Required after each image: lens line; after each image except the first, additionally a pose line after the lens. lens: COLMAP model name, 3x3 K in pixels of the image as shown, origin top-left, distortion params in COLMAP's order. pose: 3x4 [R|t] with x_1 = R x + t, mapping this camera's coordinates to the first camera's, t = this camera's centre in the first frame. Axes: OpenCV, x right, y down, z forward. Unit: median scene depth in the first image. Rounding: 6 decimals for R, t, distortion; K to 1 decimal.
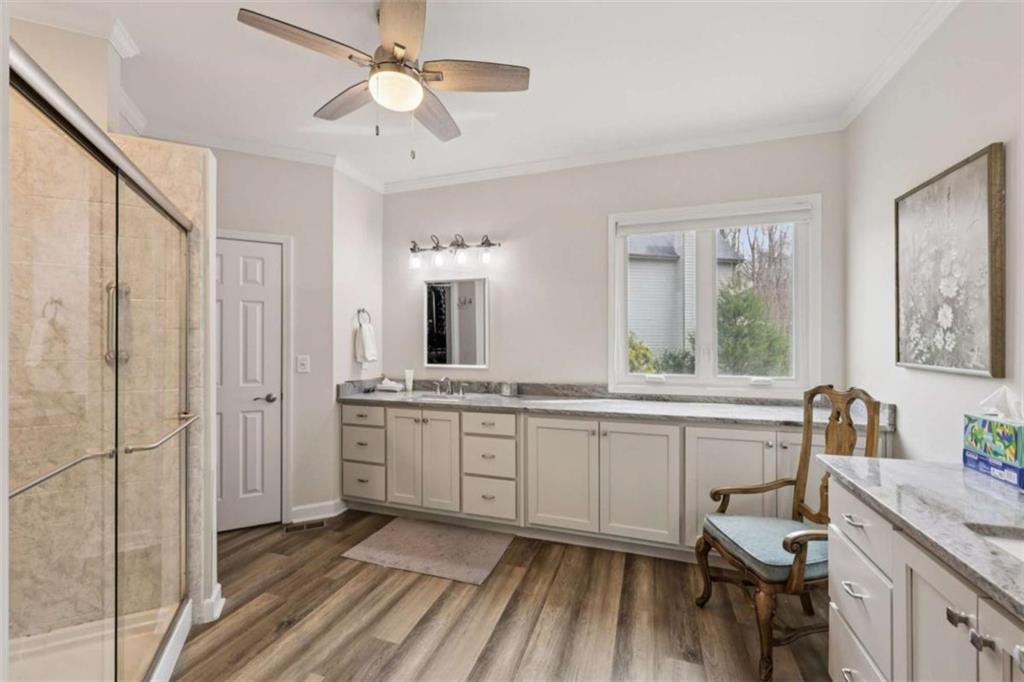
lens RADIAL K [[411.7, 0, 515.4], [0, 411.7, 343.5], [0, 0, 1]] dist [-0.002900, -0.000257]
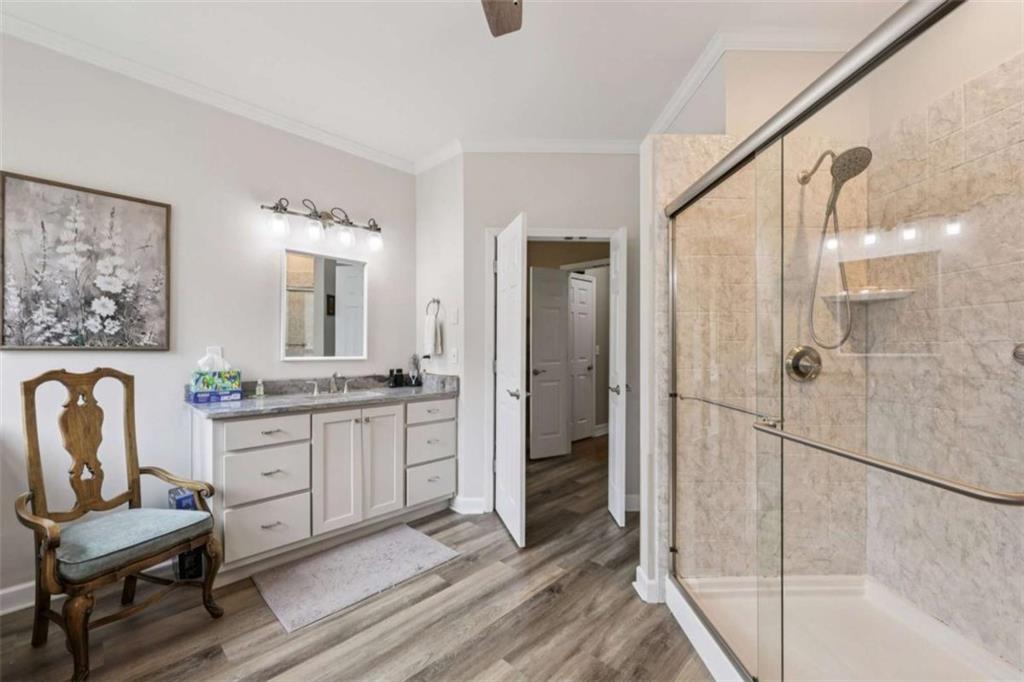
lens RADIAL K [[411.7, 0, 511.4], [0, 411.7, 349.1], [0, 0, 1]] dist [-0.002900, -0.000257]
pose [[-0.905402, -0.003121, 0.424544, -0.573696], [0.000751, 0.999960, 0.008954, 0.050543], [-0.424555, 0.008426, -0.905363, 1.495135]]
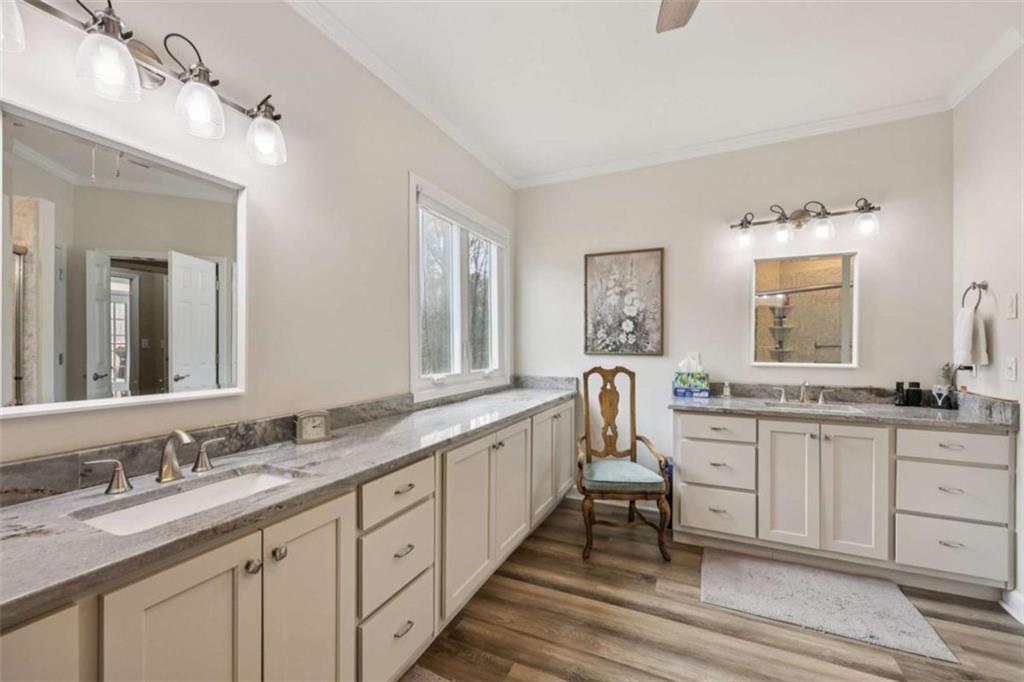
lens RADIAL K [[411.7, 0, 510.0], [0, 411.7, 348.5], [0, 0, 1]] dist [-0.002900, -0.000257]
pose [[0.116697, -0.006654, 0.993145, -0.869261], [0.007819, 0.999953, 0.005781, 0.022876], [-0.993137, 0.007090, 0.116744, 1.229840]]
